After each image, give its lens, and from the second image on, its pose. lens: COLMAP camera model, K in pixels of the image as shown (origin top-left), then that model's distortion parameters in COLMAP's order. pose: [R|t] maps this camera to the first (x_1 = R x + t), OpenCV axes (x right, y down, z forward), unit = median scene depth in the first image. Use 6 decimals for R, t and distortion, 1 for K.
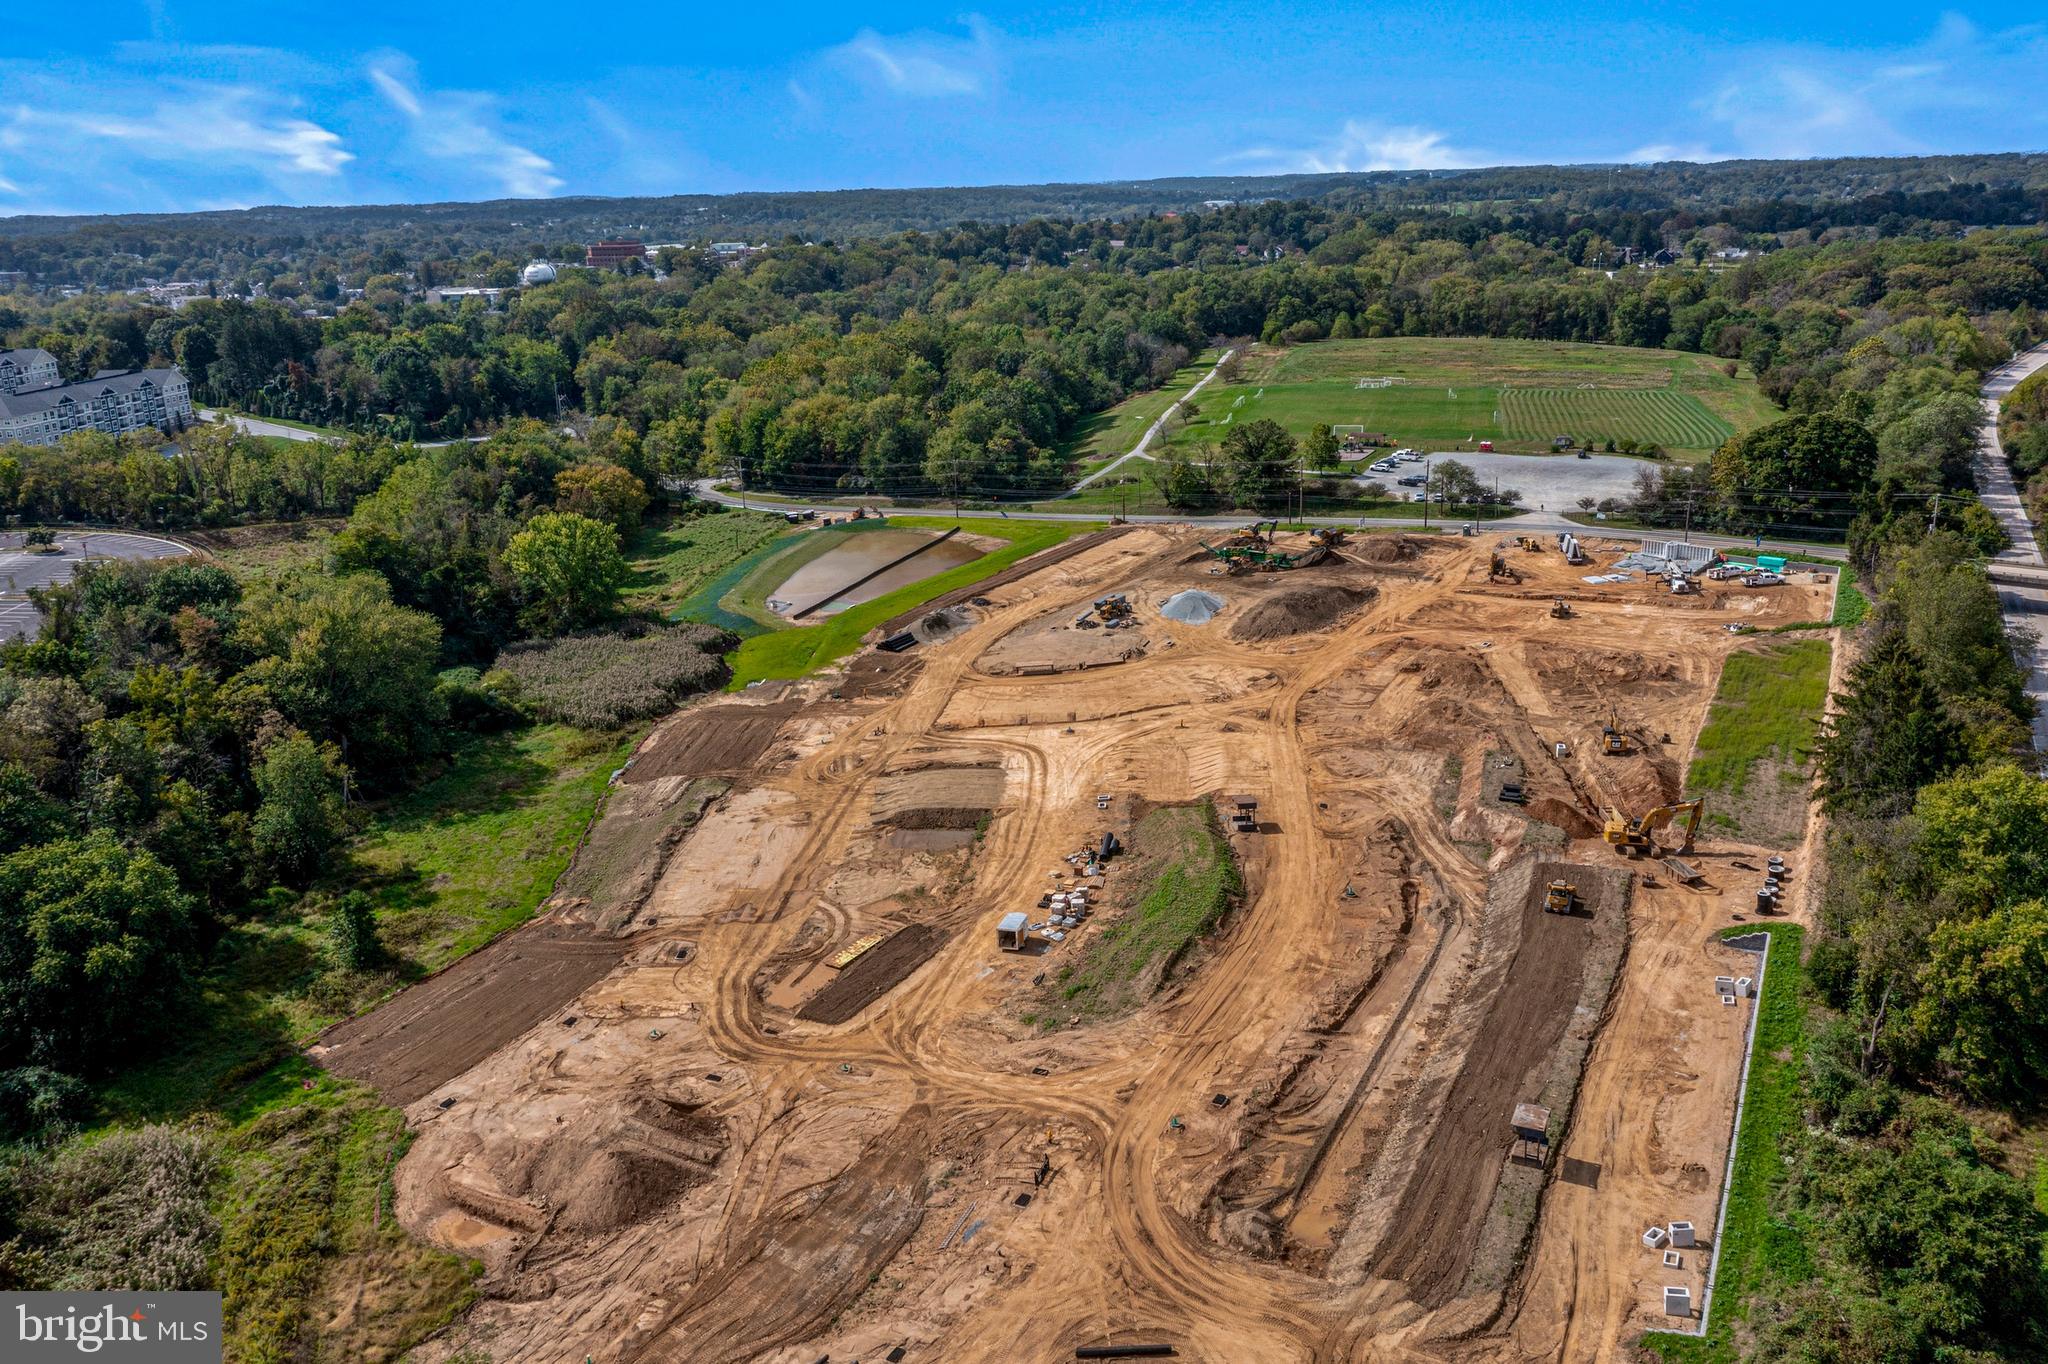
lens RADIAL K [[1622.3, 0, 1024.0], [0, 1622.3, 682.0], [0, 0, 1]] dist [-0.002758, 0.002582]
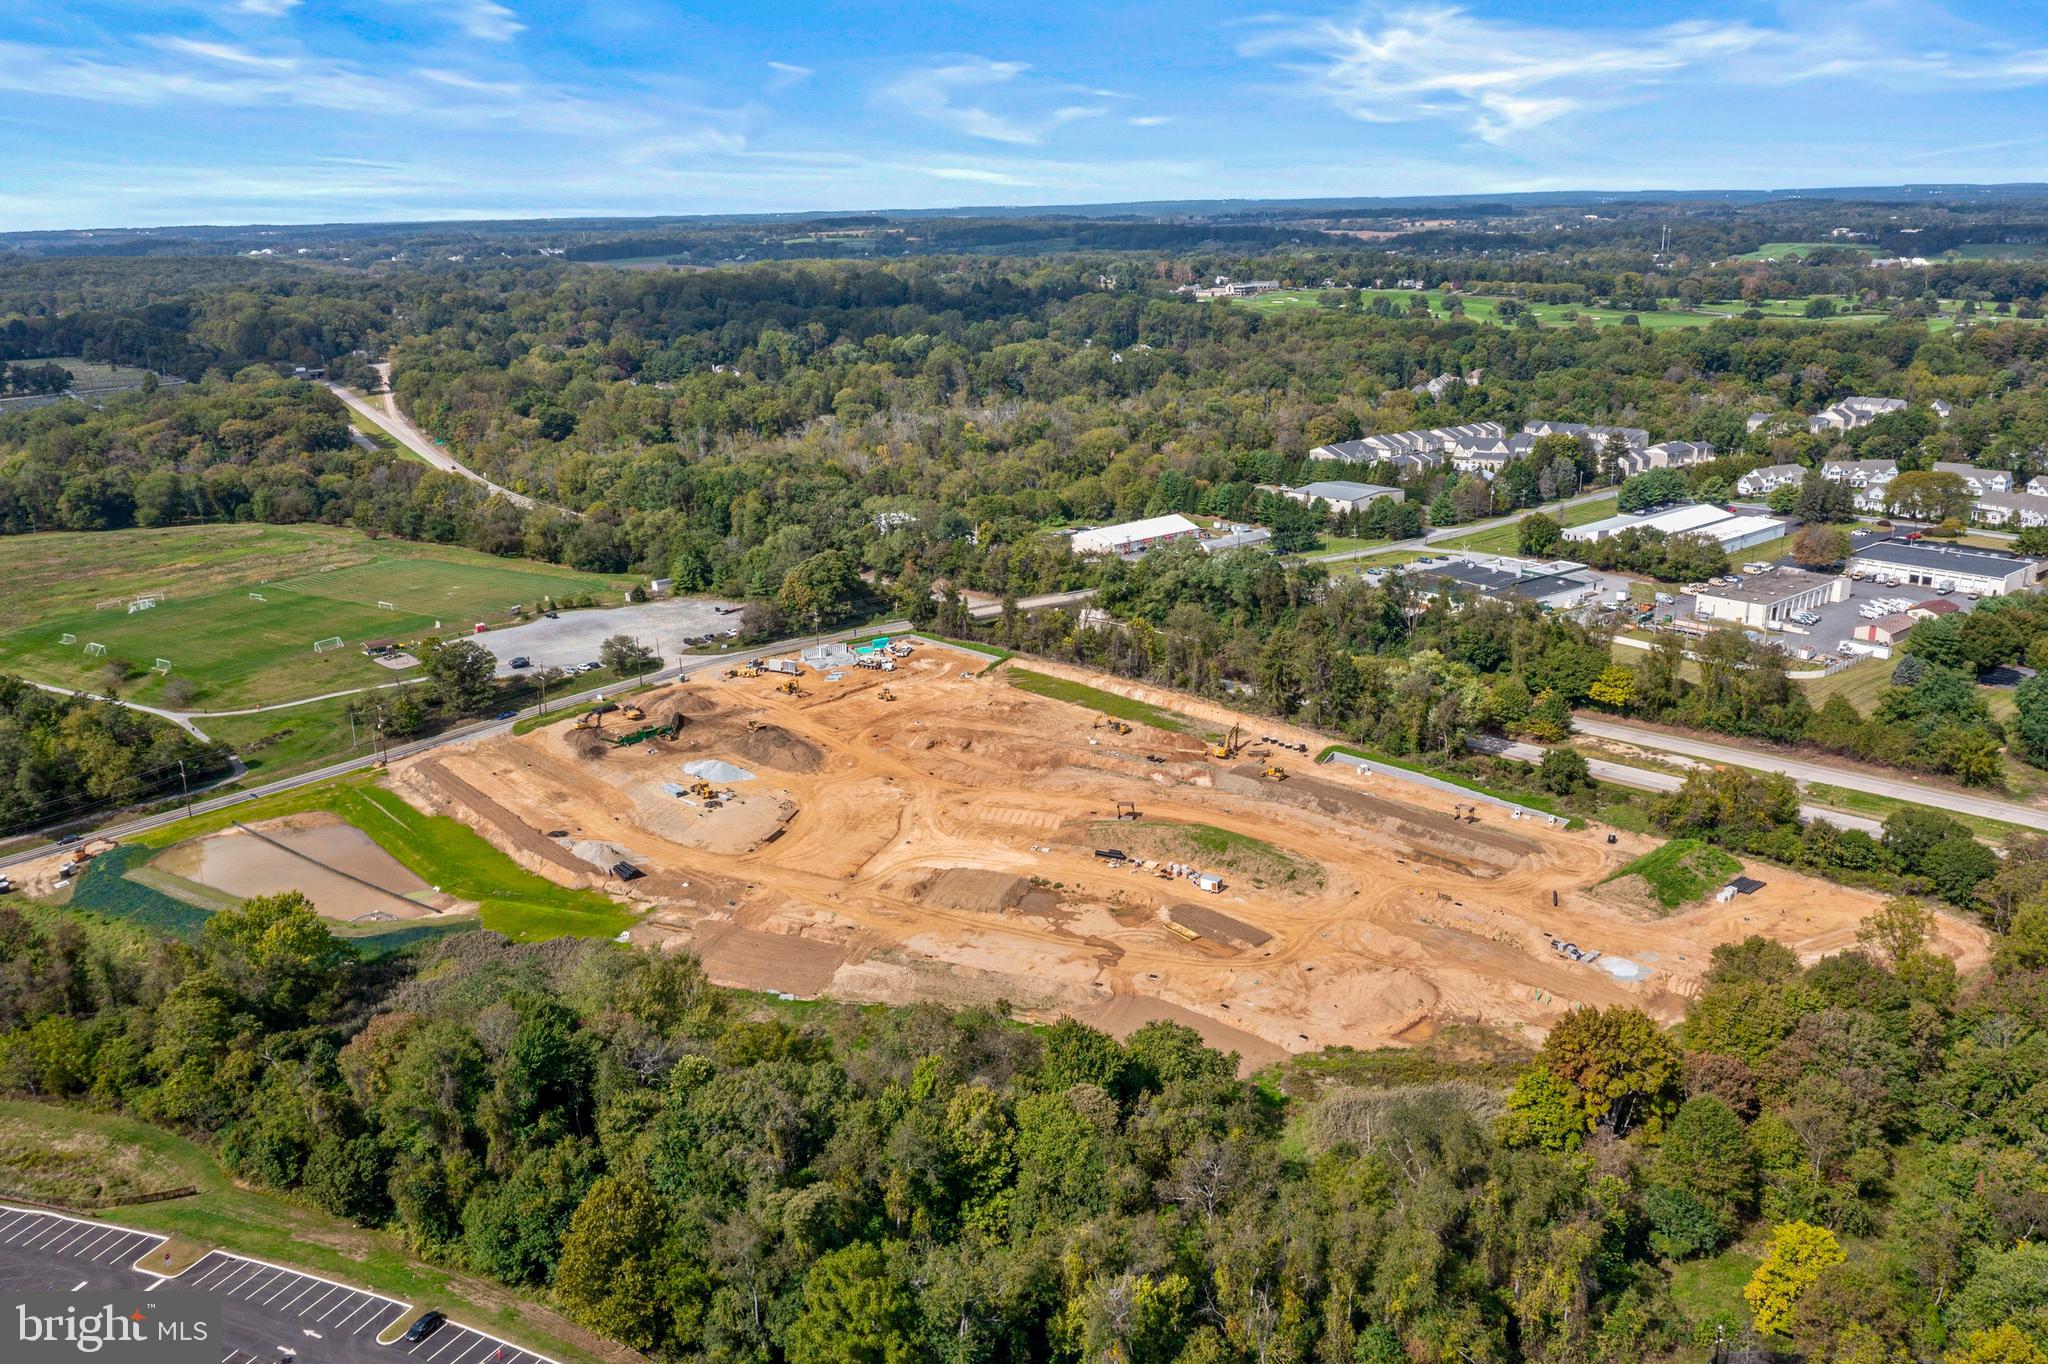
lens RADIAL K [[1622.3, 0, 1024.0], [0, 1622.3, 682.0], [0, 0, 1]] dist [-0.002758, 0.002582]
pose [[0.309285, -0.248622, 0.917894, -1.513382], [0.297975, 0.941949, 0.154734, -0.365709], [-0.903080, 0.225652, 0.365414, 0.410881]]
